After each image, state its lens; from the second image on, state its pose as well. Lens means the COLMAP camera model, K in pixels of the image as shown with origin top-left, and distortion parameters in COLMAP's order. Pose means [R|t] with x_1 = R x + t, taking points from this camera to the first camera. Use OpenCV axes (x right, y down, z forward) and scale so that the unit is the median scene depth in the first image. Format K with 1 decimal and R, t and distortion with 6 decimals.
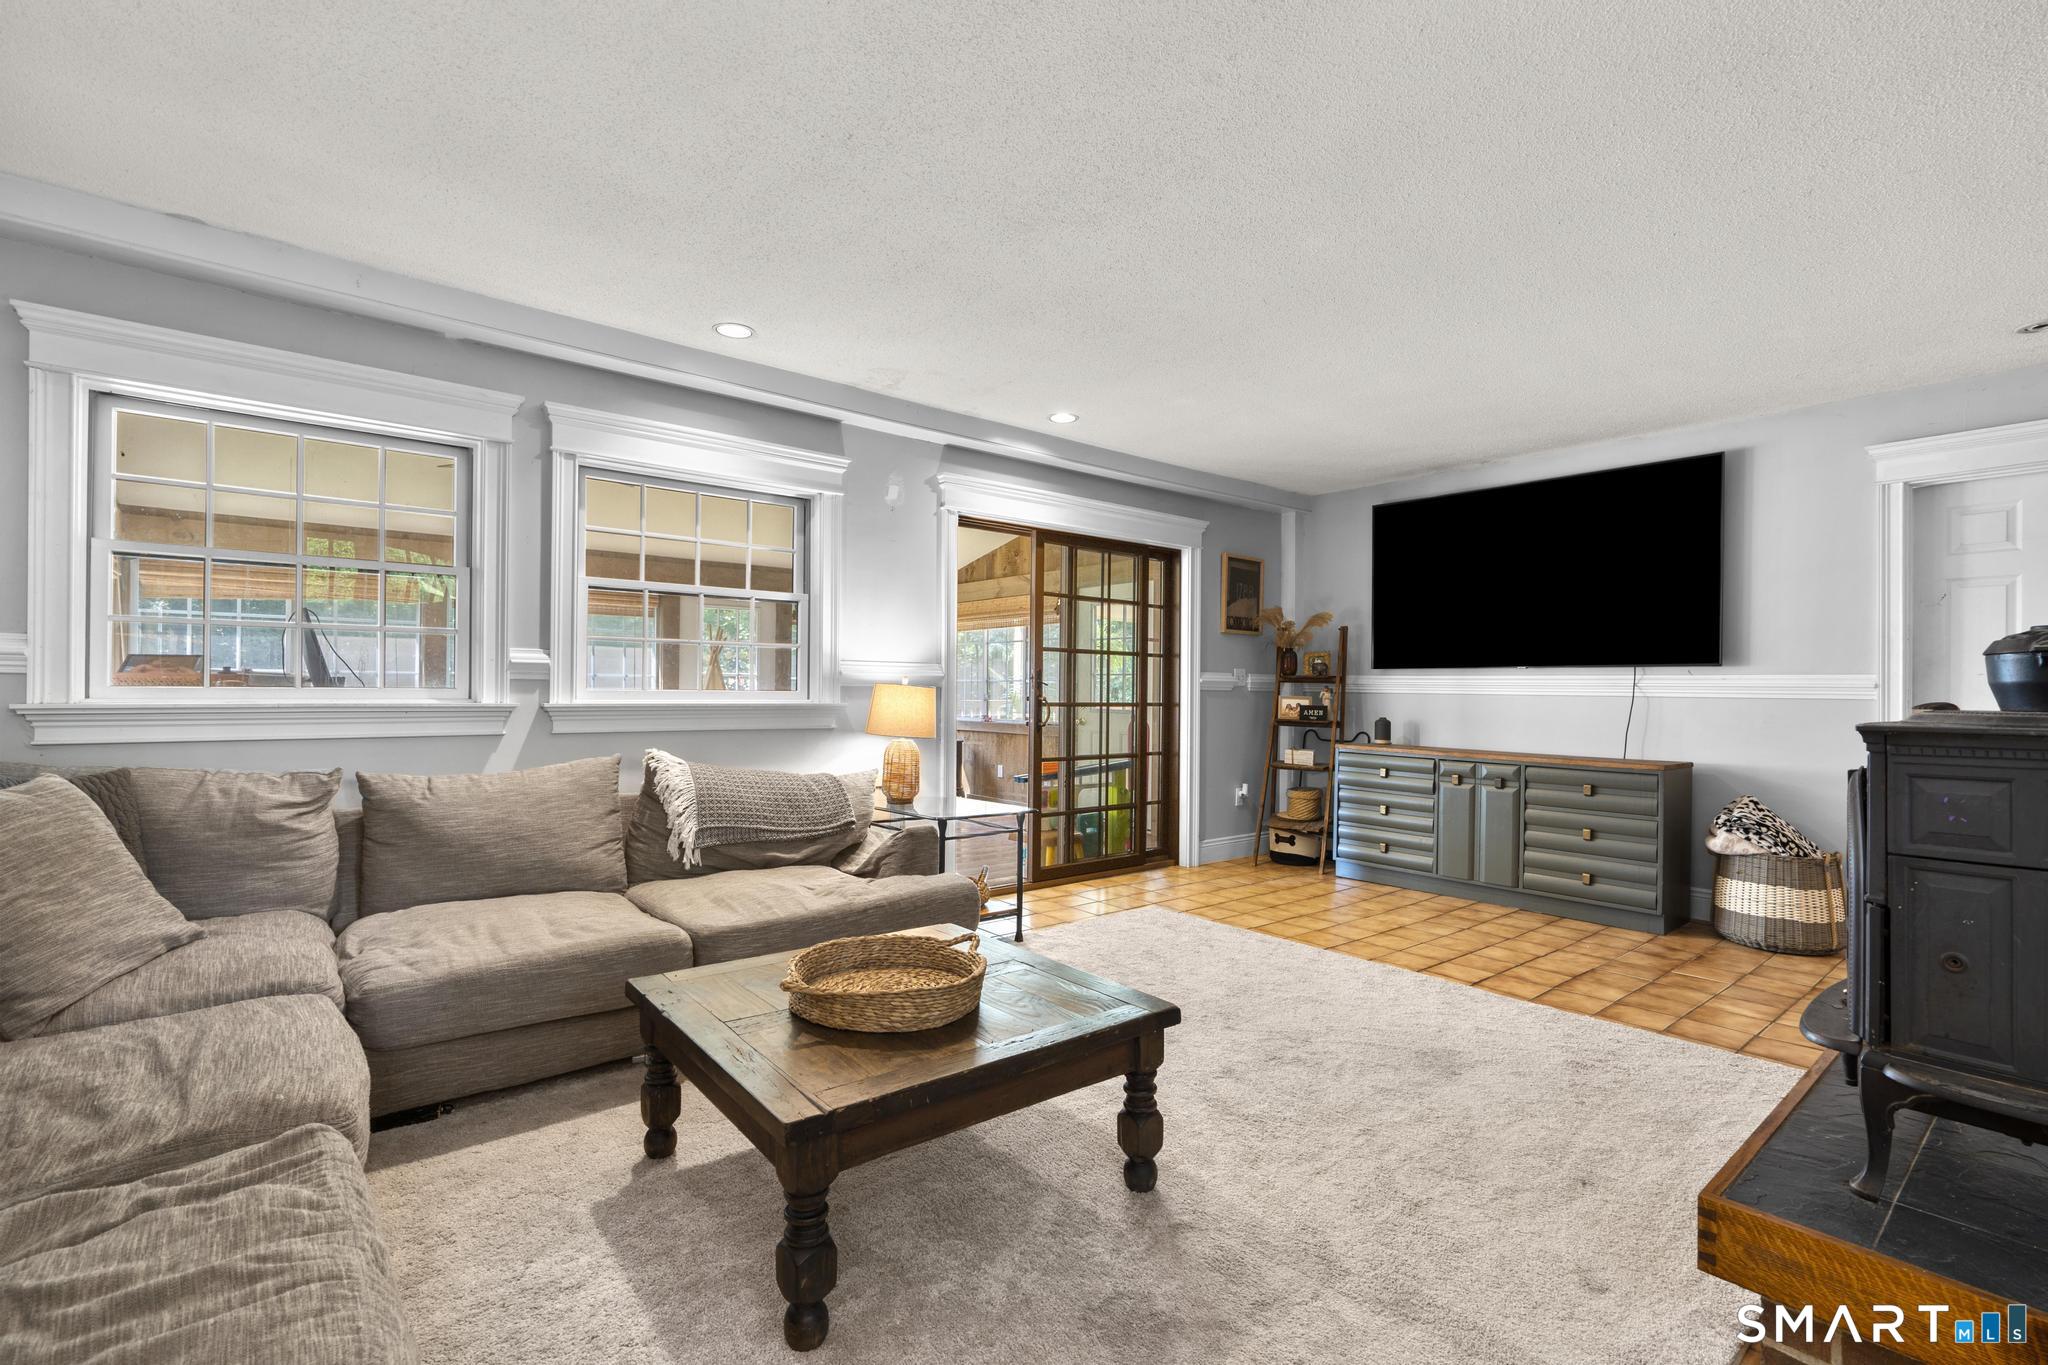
lens RADIAL K [[919.6, 0, 1024.9], [0, 919.6, 687.9], [0, 0, 1]] dist [-0.008954, 0.004355]
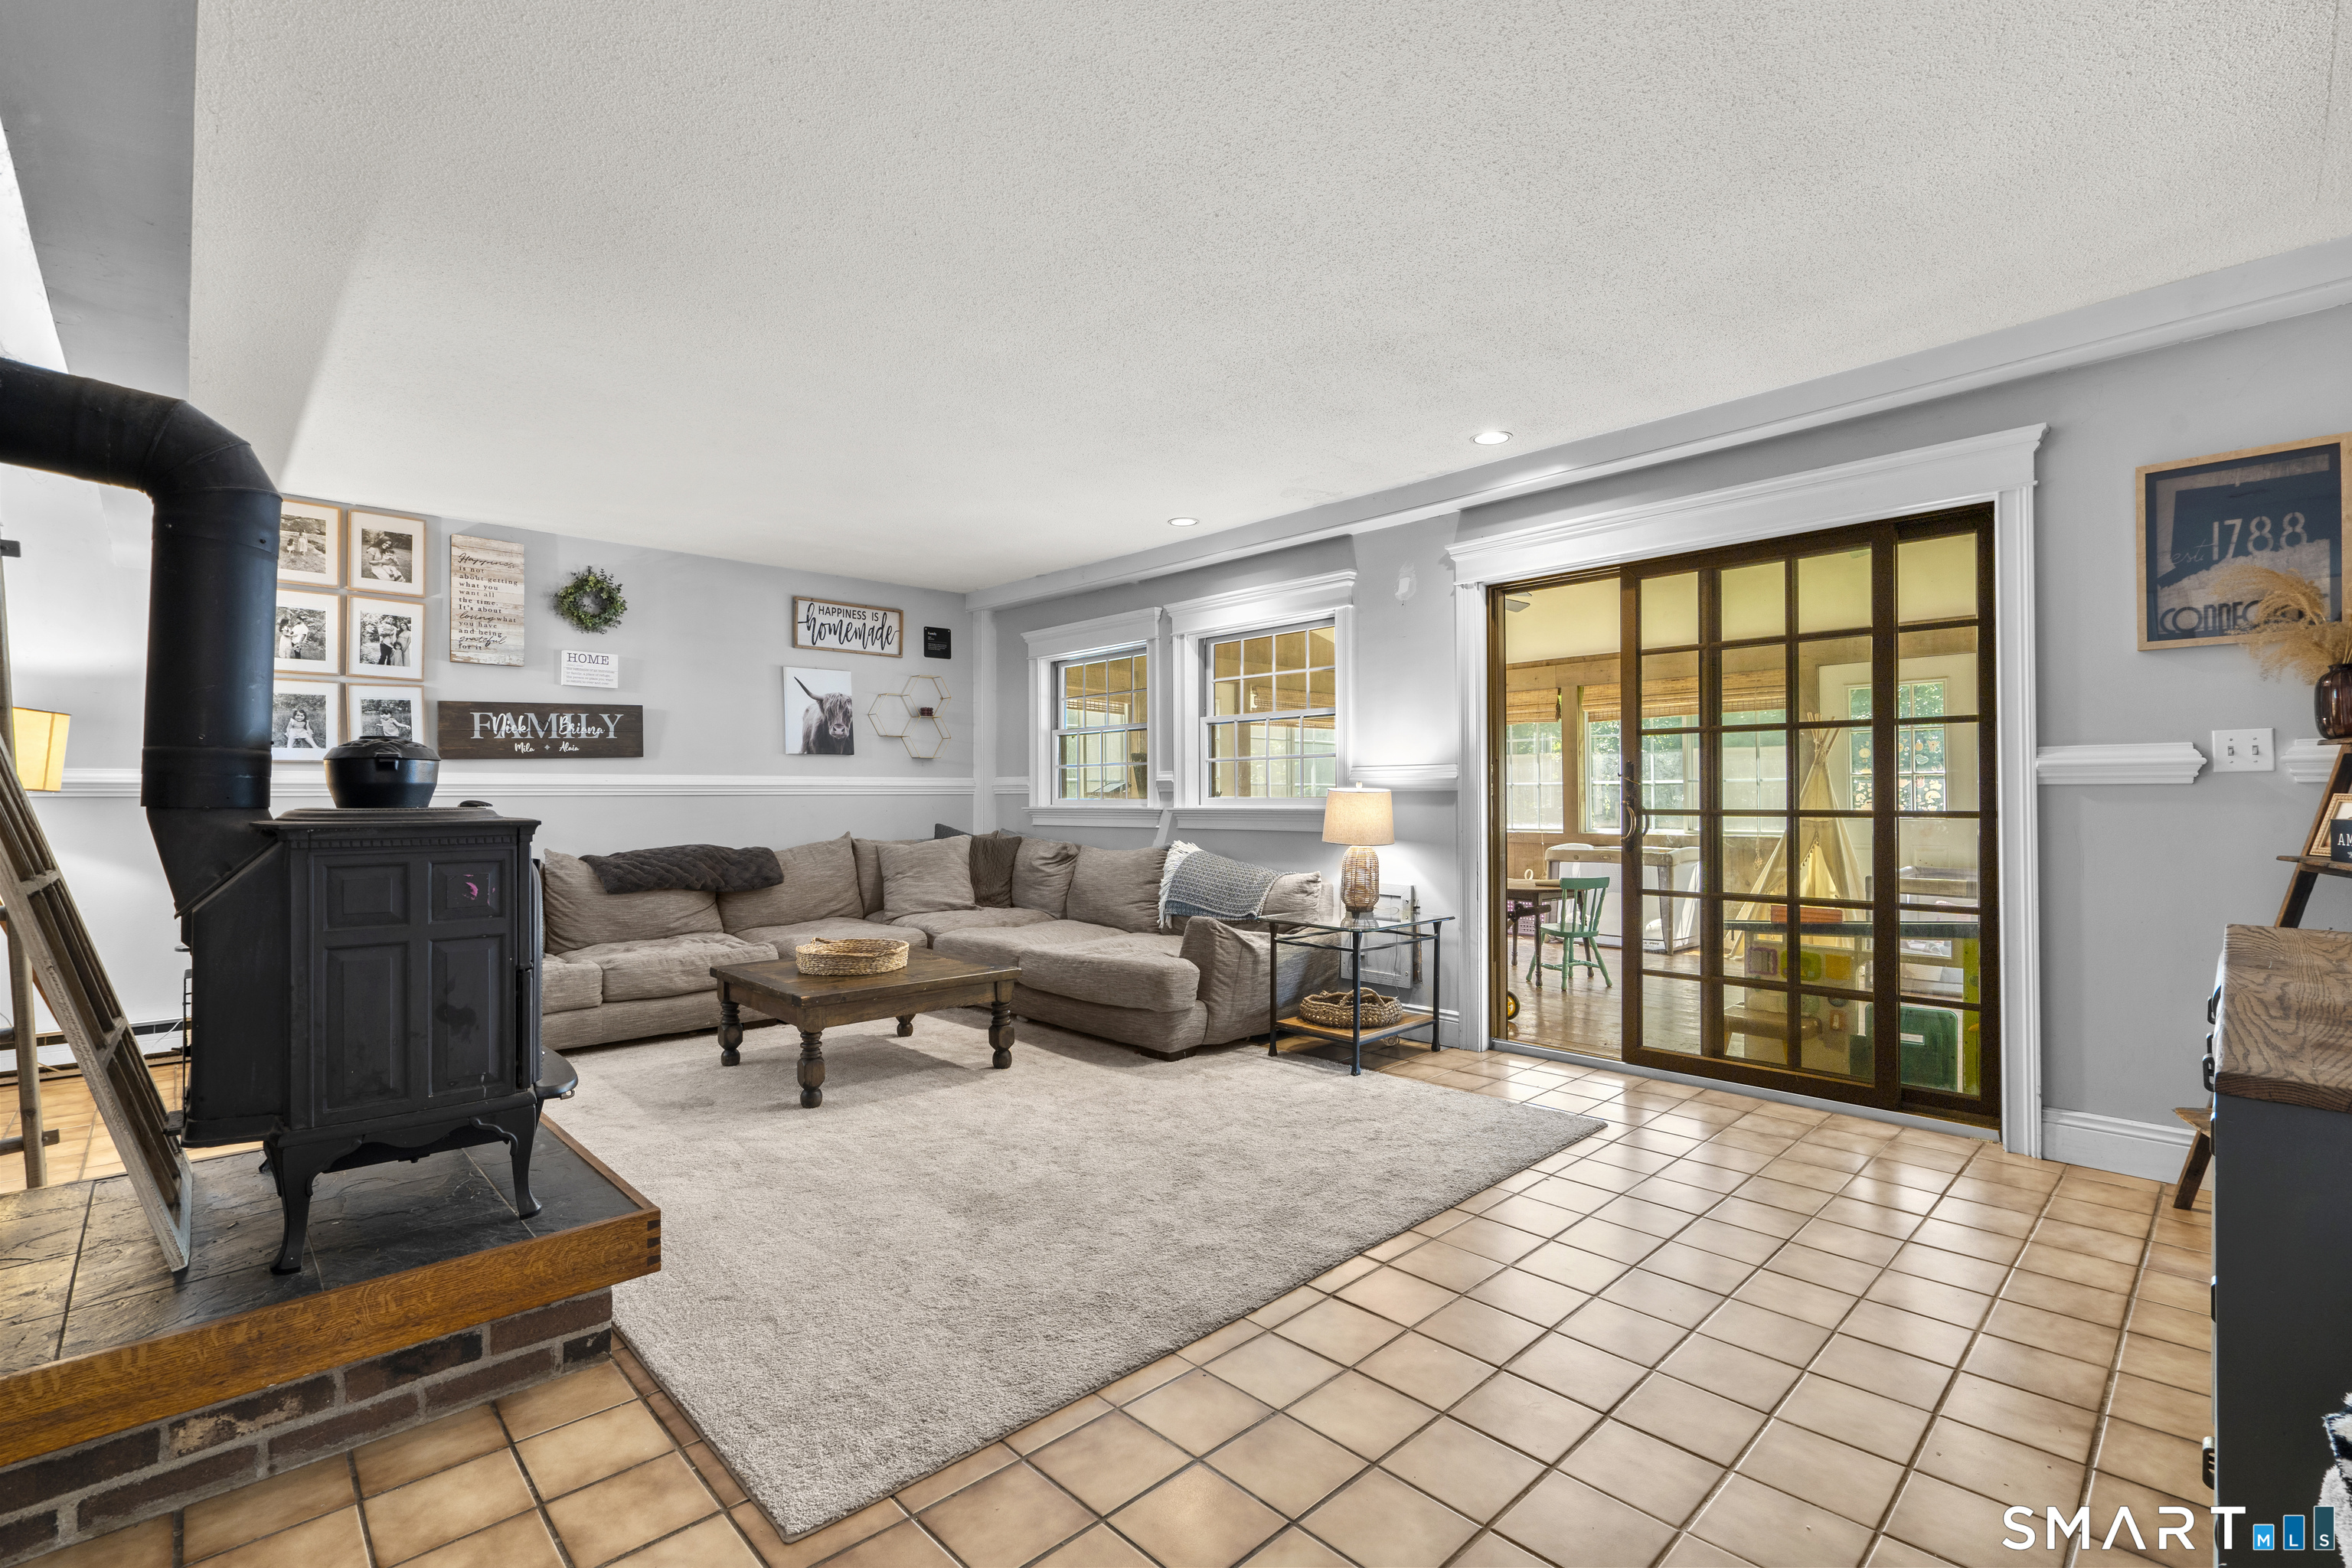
lens RADIAL K [[1056.1, 0, 1177.1], [0, 1056.1, 787.1], [0, 0, 1]] dist [-0.008954, 0.004355]
pose [[0.078477, -0.015315, -0.996798, 0.962340], [0.016055, 0.999772, -0.014096, 0.006297], [0.996787, -0.014897, 0.078705, 0.711842]]
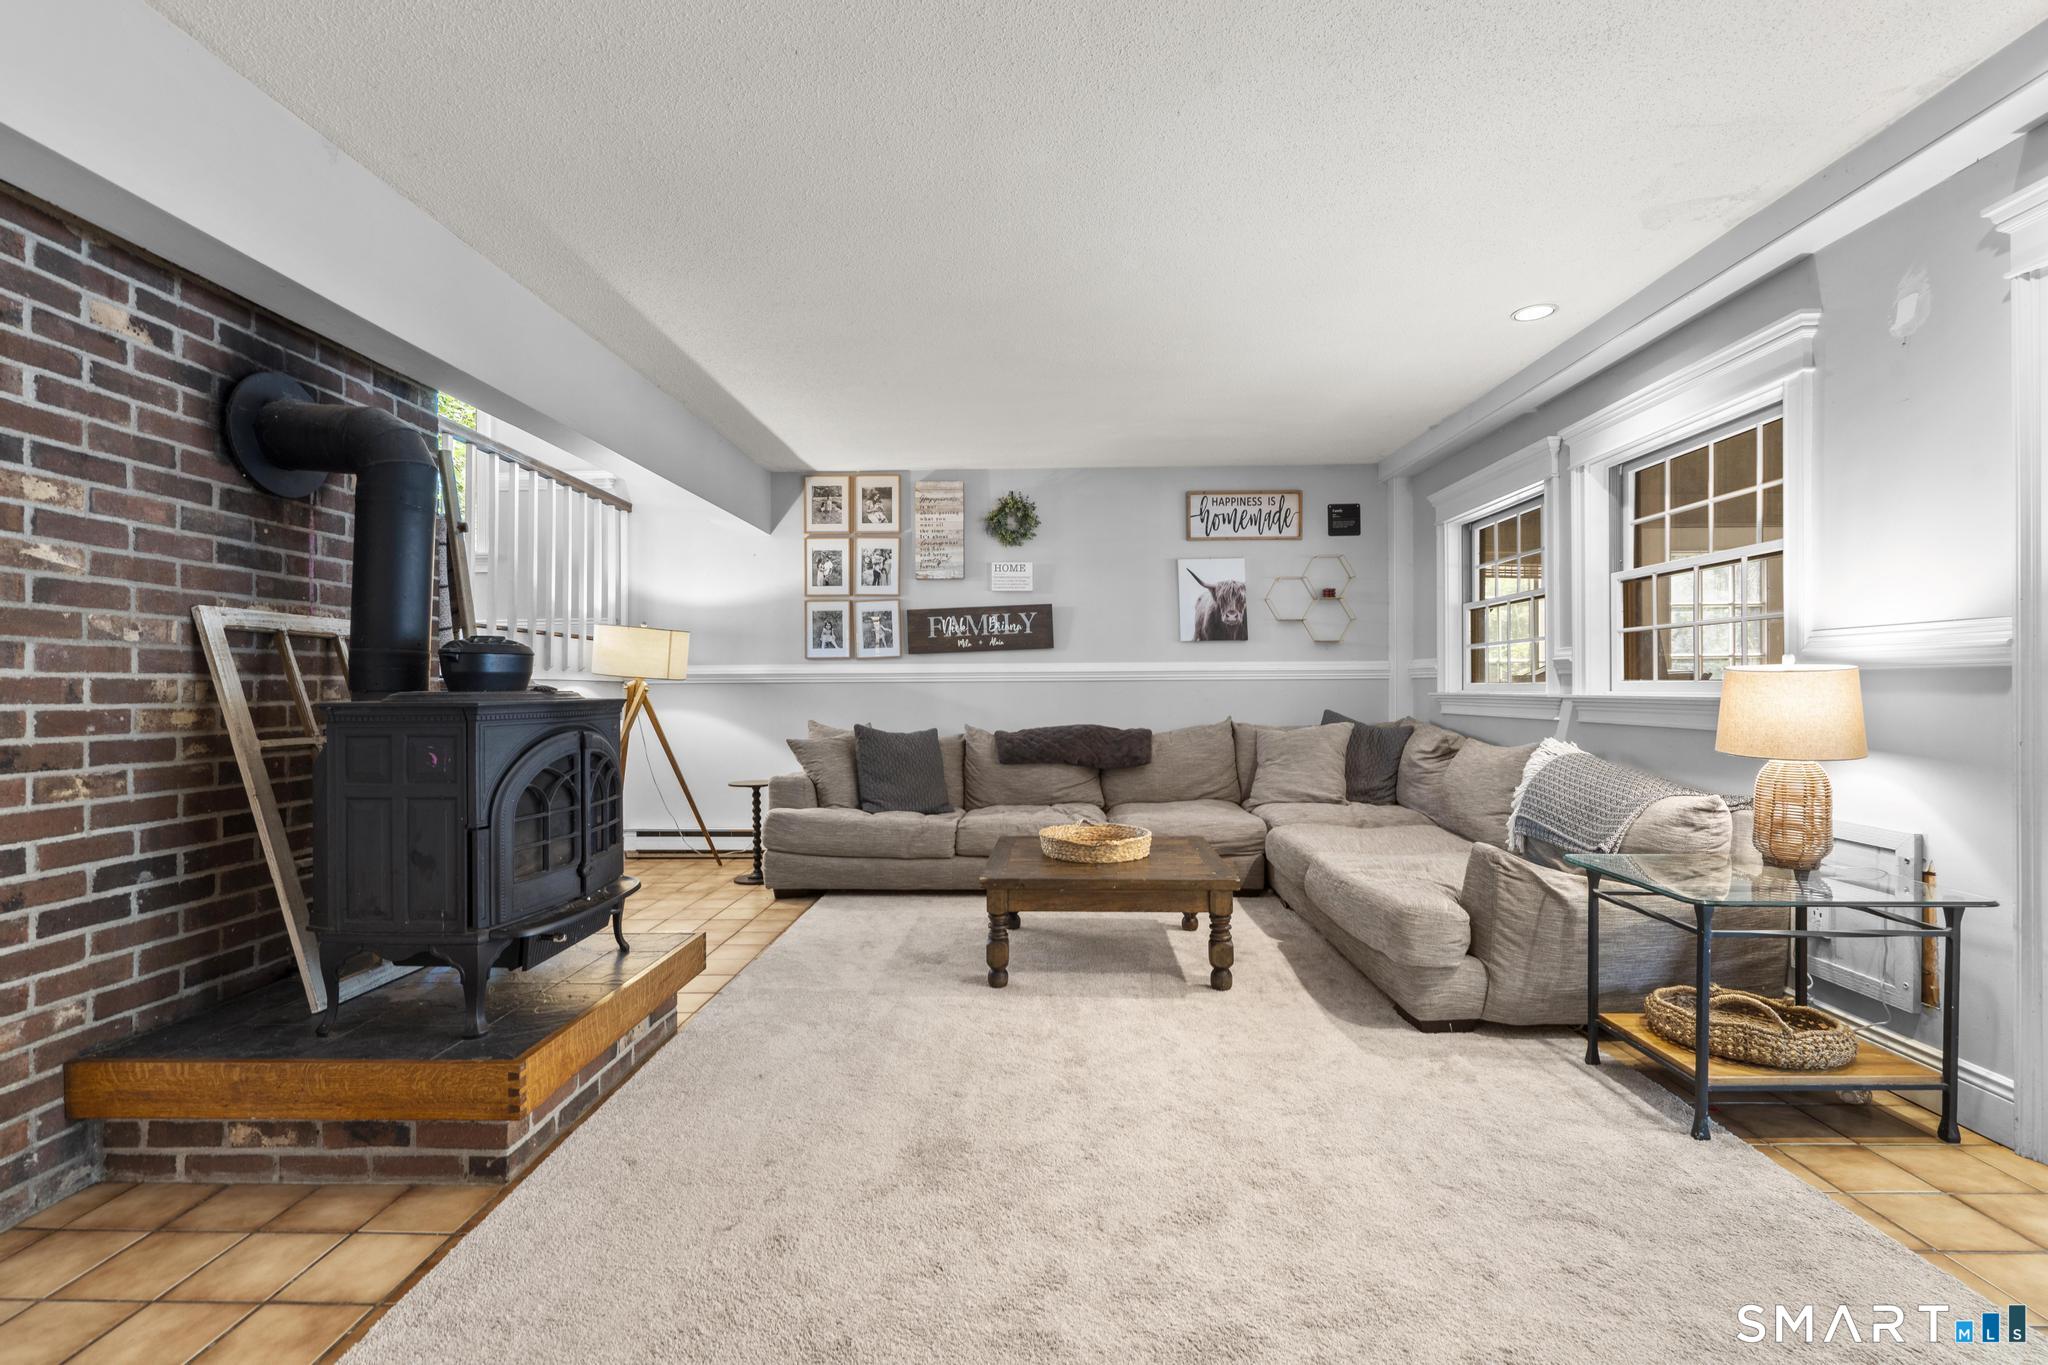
lens RADIAL K [[919.6, 0, 1024.8], [0, 919.6, 686.7], [0, 0, 1]] dist [-0.008954, 0.004355]
pose [[-0.654838, -0.001470, -0.755768, 0.634022], [0.010738, 0.999879, -0.011248, 0.010245], [0.755693, -0.015481, -0.654743, 1.003666]]
